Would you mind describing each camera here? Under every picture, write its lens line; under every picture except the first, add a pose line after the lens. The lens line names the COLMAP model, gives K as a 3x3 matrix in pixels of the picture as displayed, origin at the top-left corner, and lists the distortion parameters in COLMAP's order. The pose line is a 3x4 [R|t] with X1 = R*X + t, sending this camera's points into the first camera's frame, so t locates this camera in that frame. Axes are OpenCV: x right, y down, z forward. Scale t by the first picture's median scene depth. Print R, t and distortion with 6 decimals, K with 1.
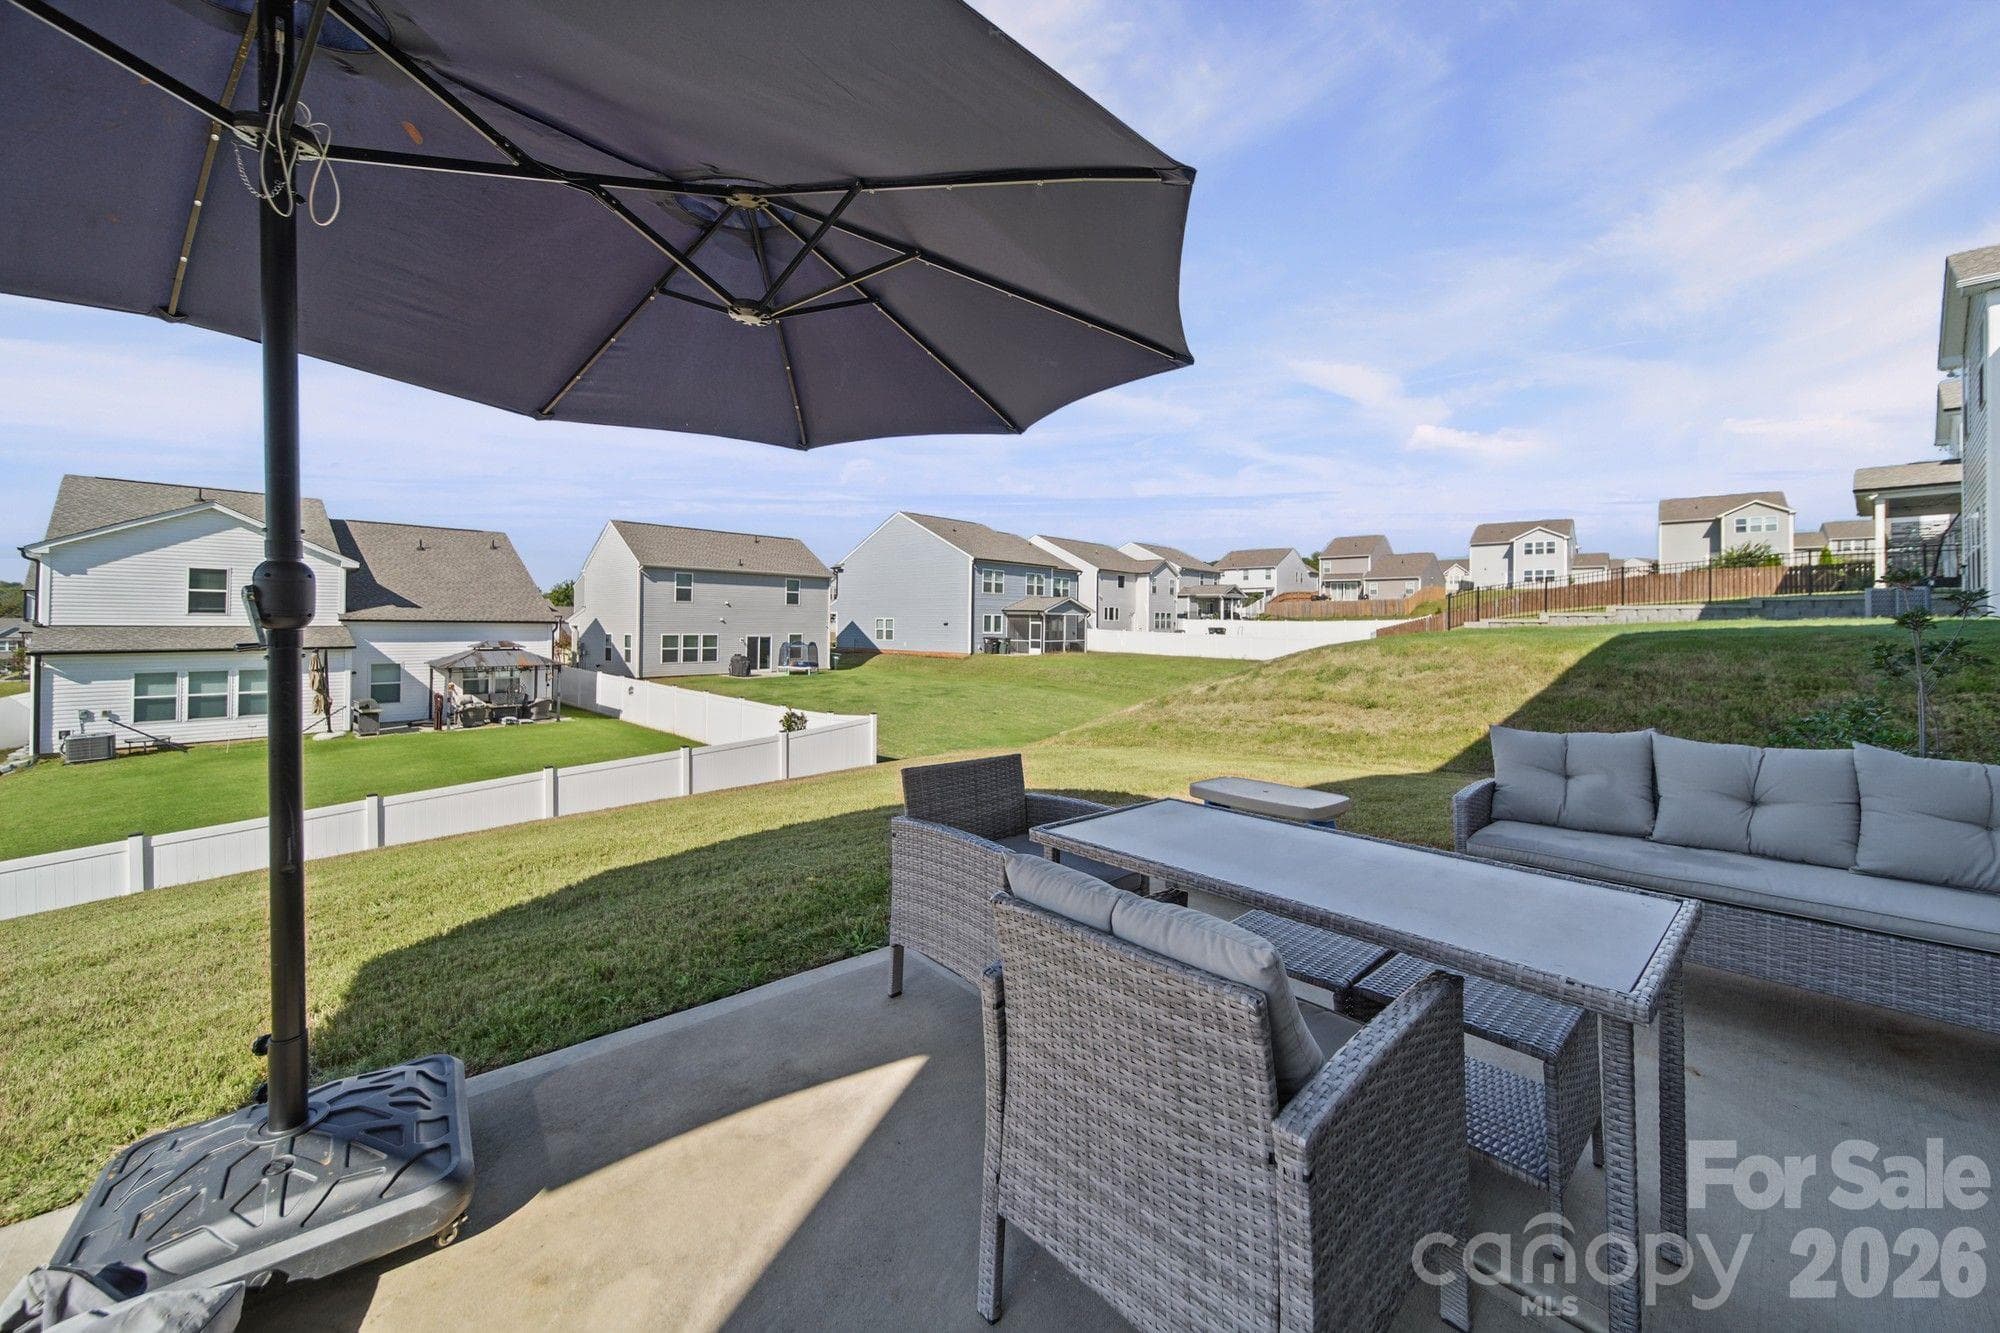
lens RADIAL K [[738.1, 0, 970.5], [0, 738.1, 628.1], [0, 0, 1]] dist [0.006211, 0.000093]
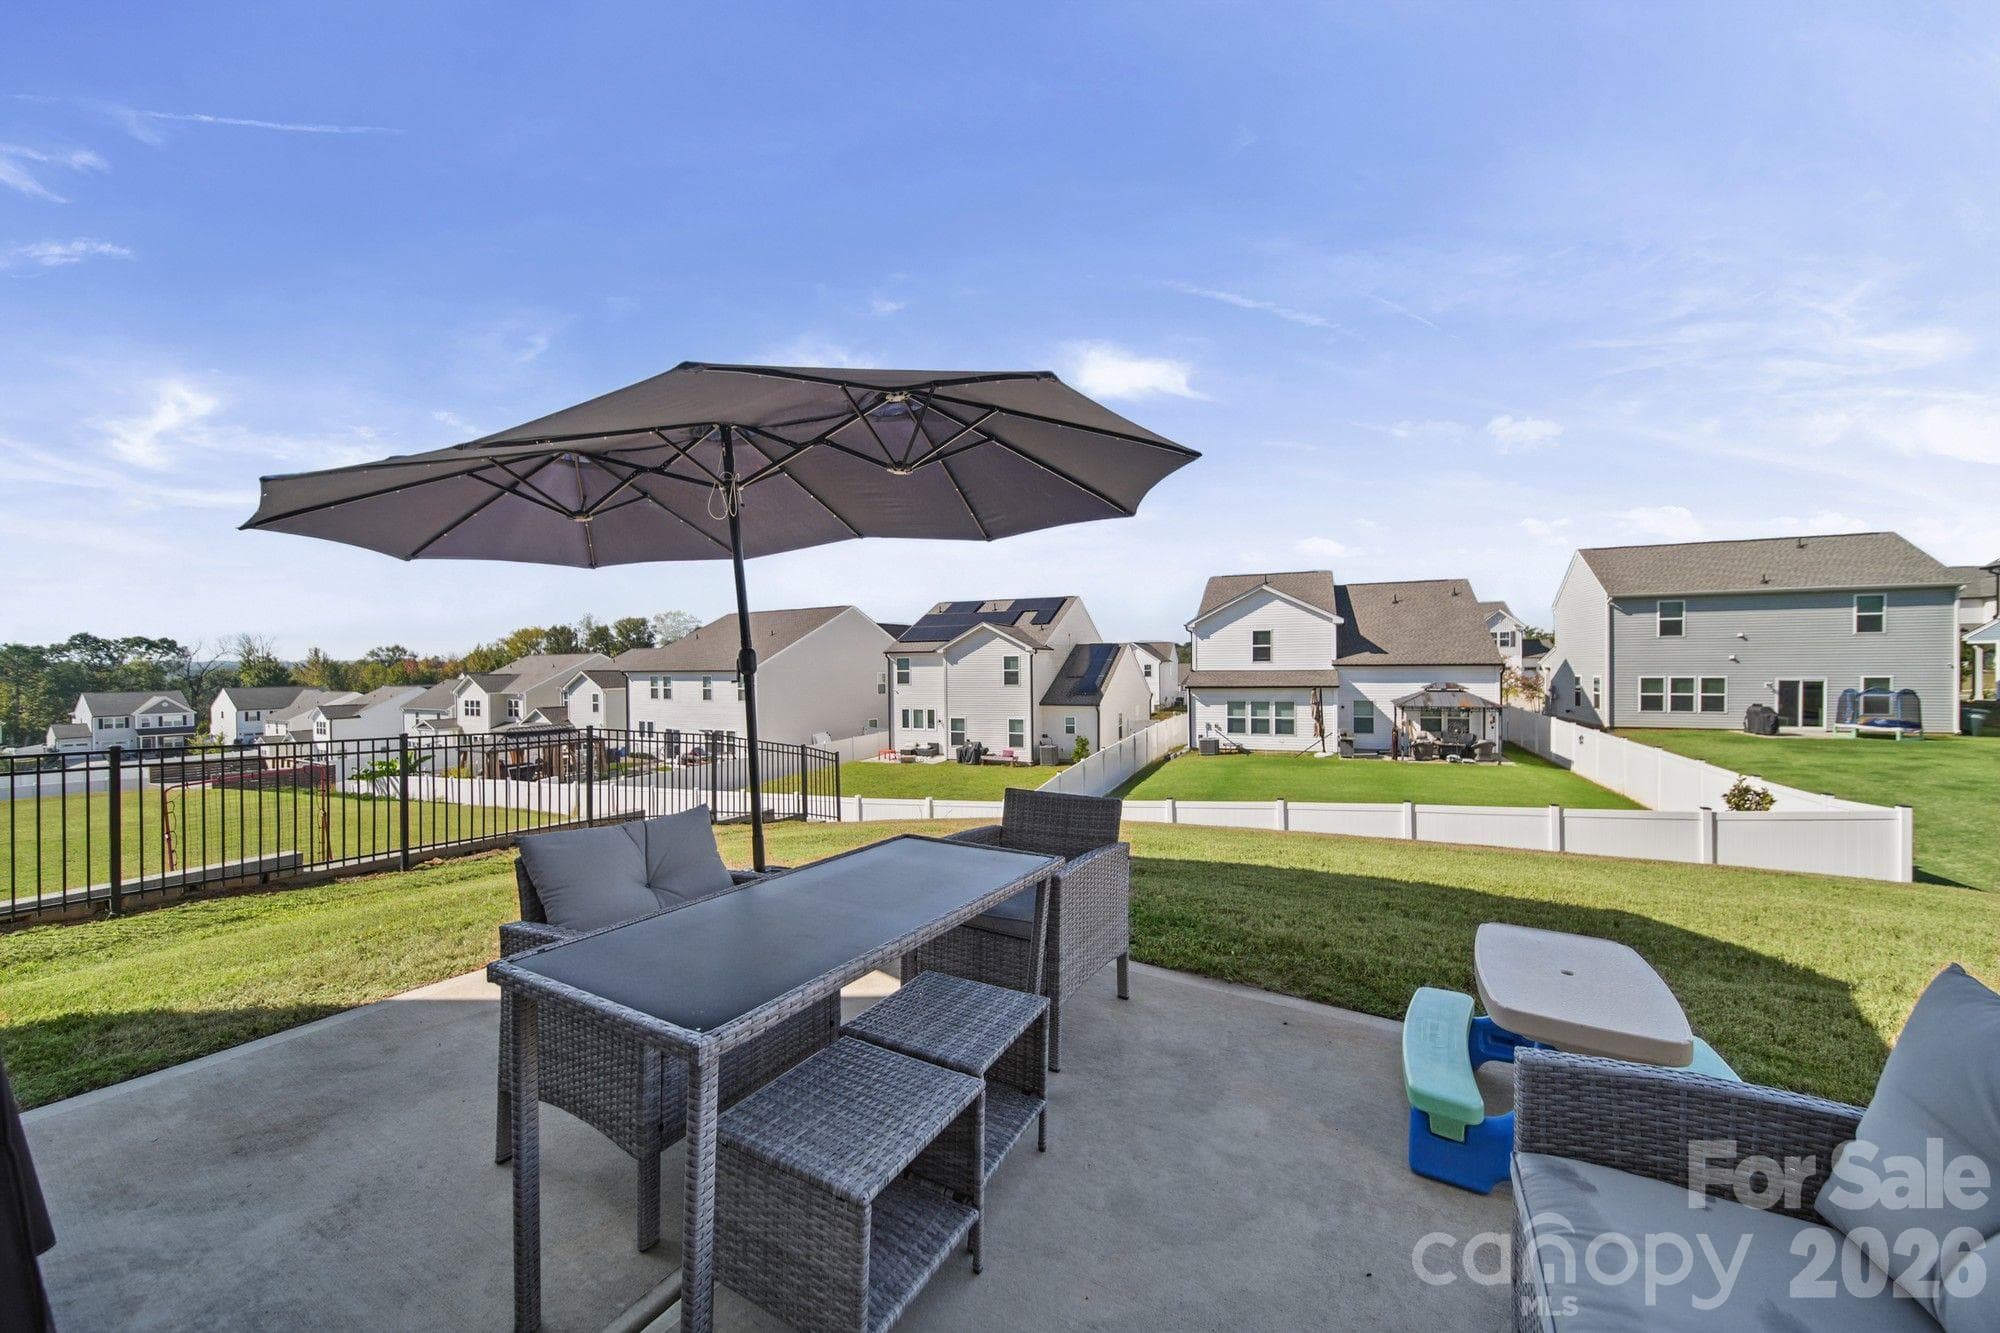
lens RADIAL K [[738.1, 0, 1049.6], [0, 738.1, 671.5], [0, 0, 1]] dist [0.006211, 0.000093]
pose [[0.351230, -0.005442, -0.936273, 0.158582], [0.006139, 0.999975, -0.003510, 0.001494], [0.936269, -0.004515, 0.351255, 0.093020]]
